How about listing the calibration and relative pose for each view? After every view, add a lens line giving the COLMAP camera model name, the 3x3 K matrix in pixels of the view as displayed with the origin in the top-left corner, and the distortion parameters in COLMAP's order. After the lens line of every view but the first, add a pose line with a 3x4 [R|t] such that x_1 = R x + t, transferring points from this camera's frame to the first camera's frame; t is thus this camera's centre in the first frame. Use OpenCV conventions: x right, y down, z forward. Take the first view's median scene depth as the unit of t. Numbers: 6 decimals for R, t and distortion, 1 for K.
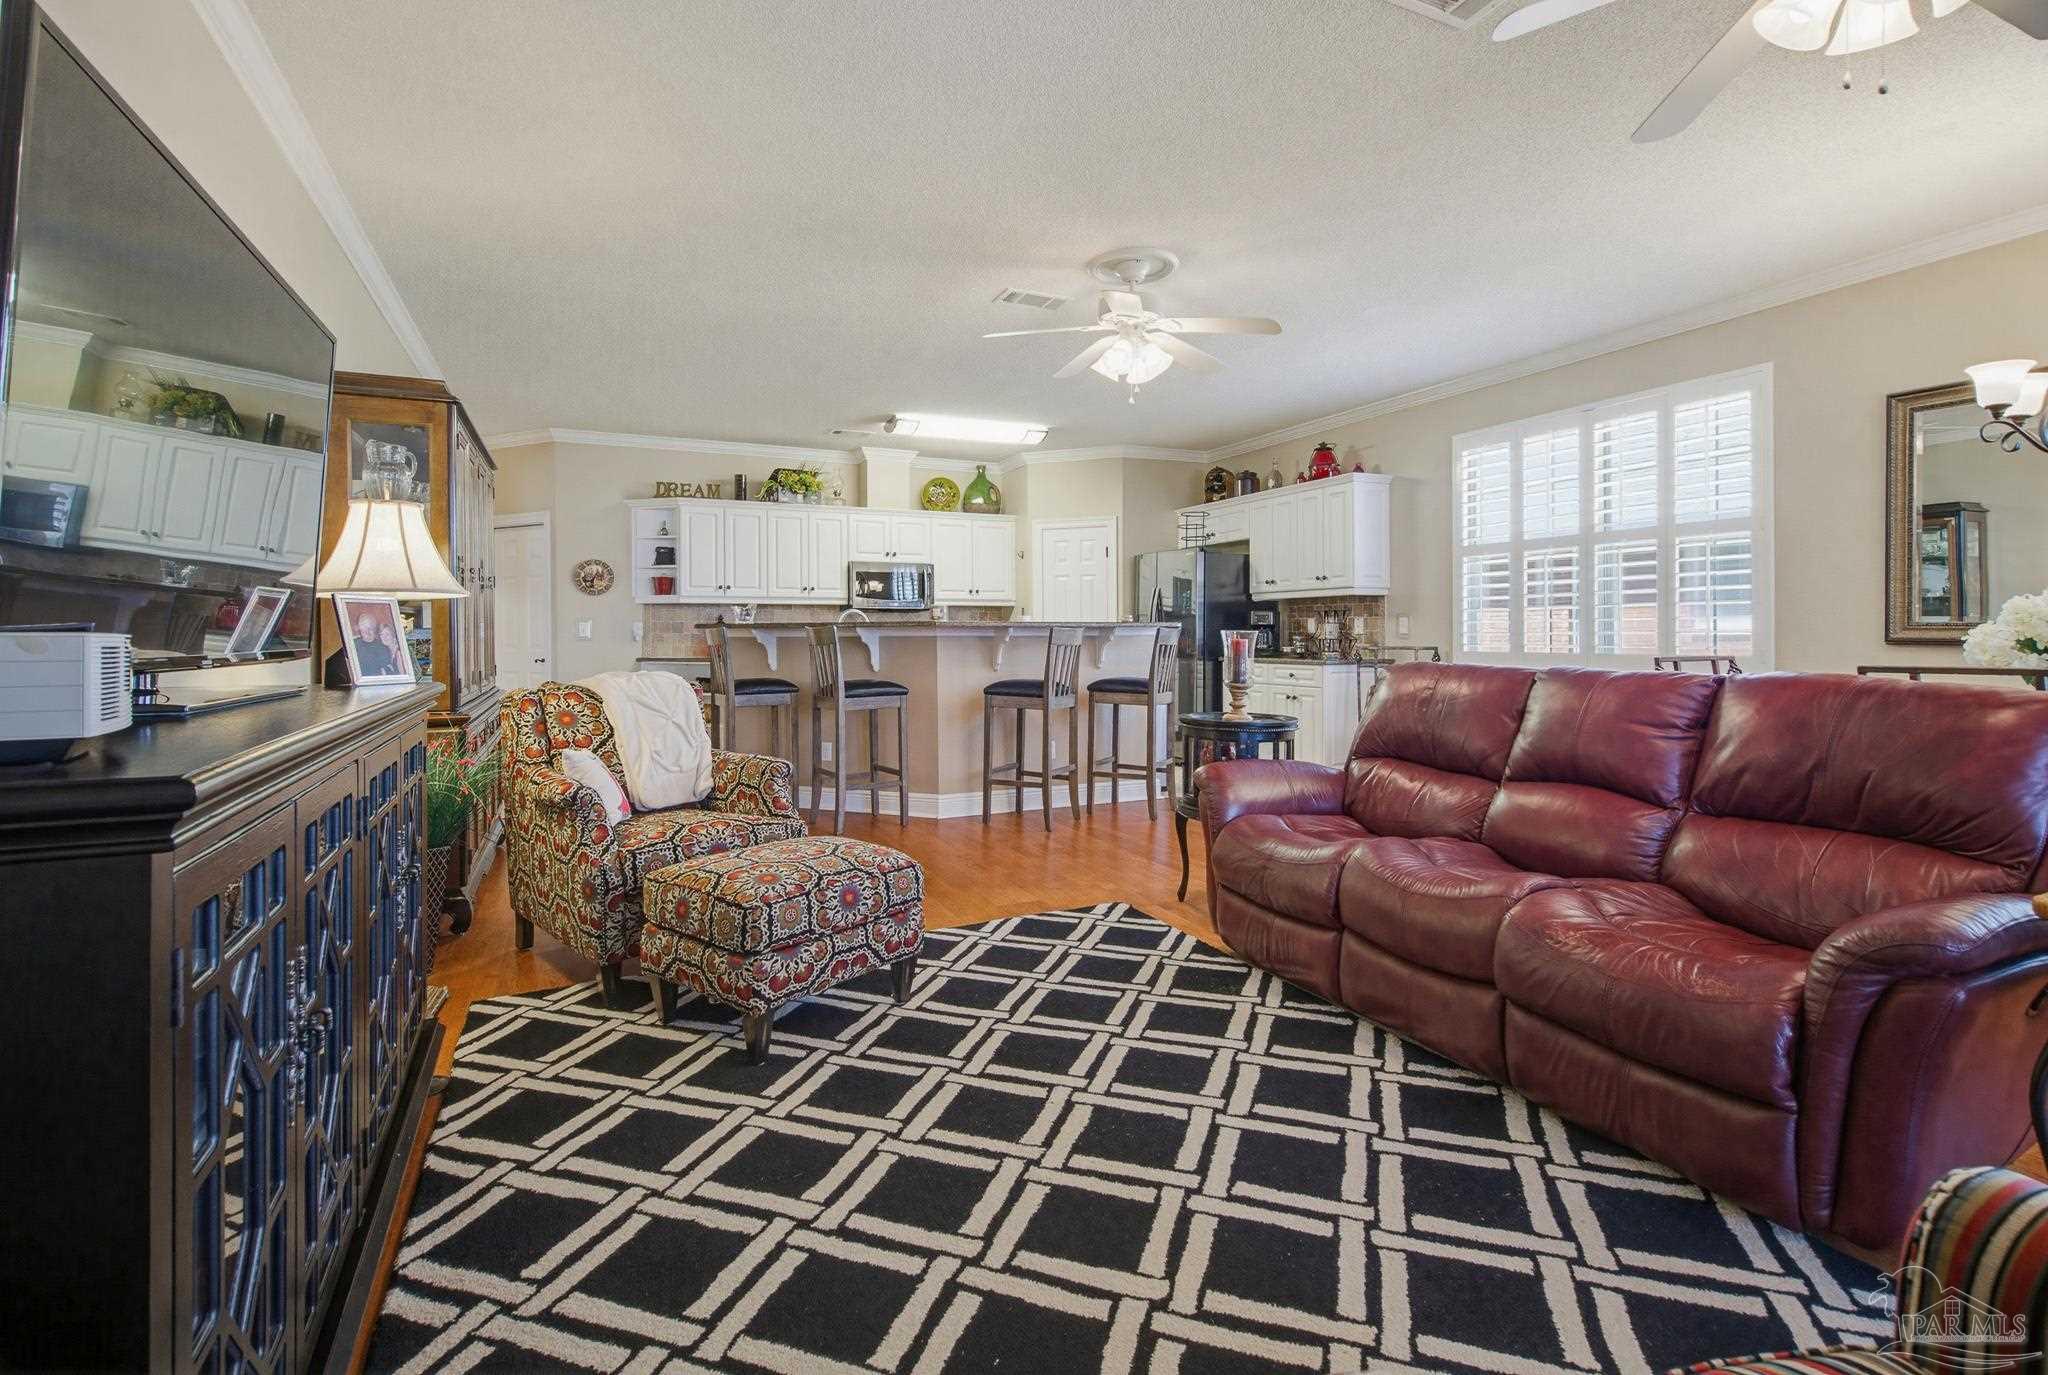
lens RADIAL K [[945.2, 0, 1001.0], [0, 945.2, 621.8], [0, 0, 1]] dist [0.002731, 0.000112]
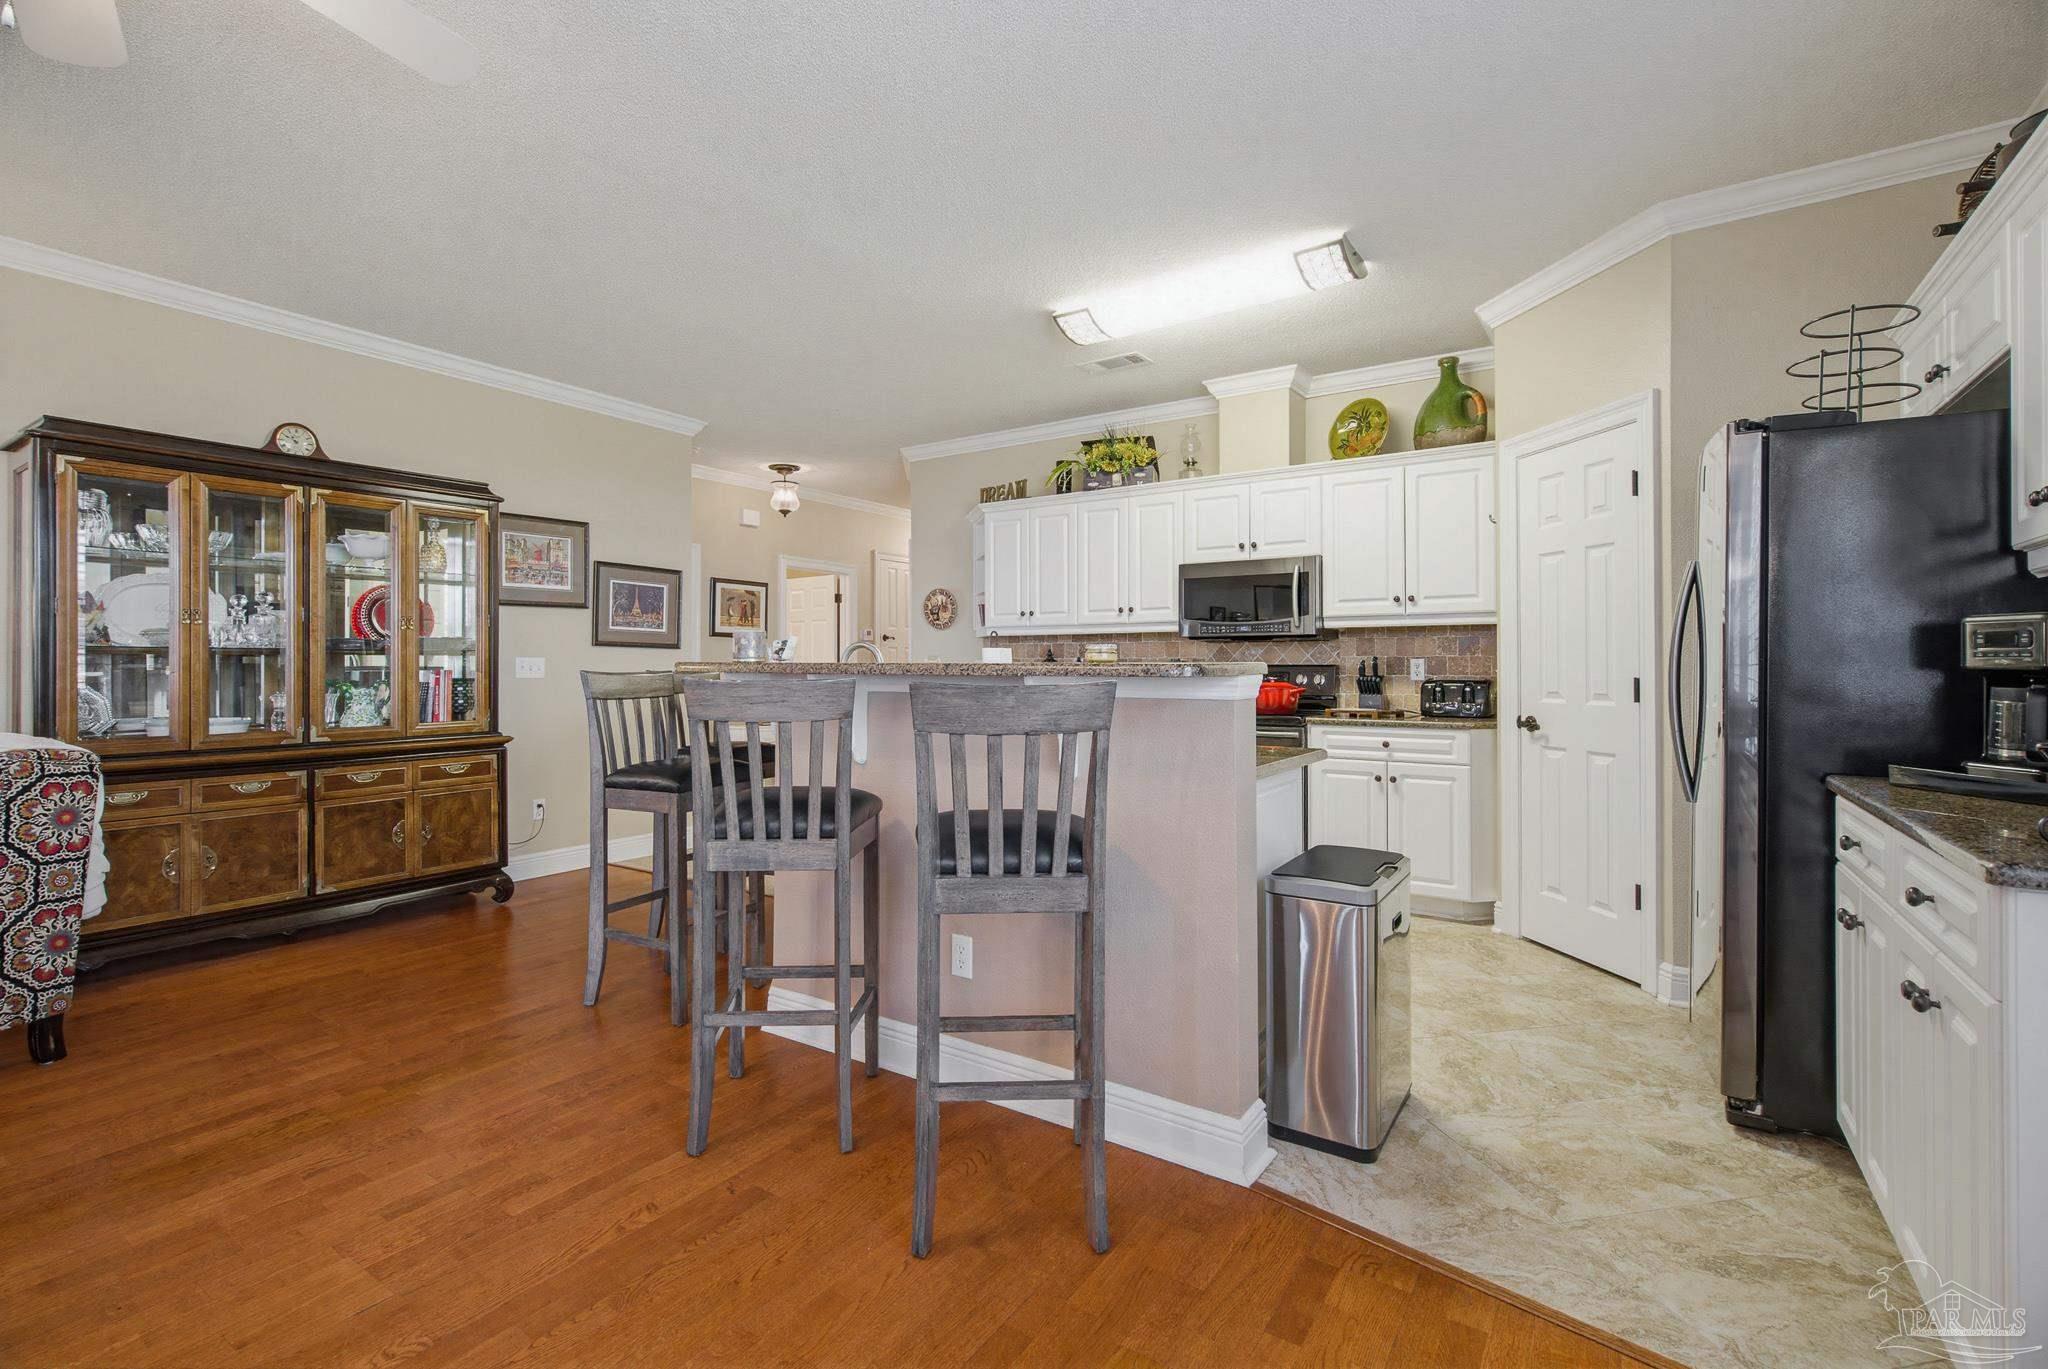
lens RADIAL K [[924.0, 0, 989.6], [0, 924.0, 661.1], [0, 0, 1]] dist [0.000820, -0.000057]
pose [[0.512212, -0.001218, -0.858858, 0.335787], [0.008711, 0.999955, 0.003777, -0.001234], [0.858815, -0.009416, 0.512200, 0.599952]]
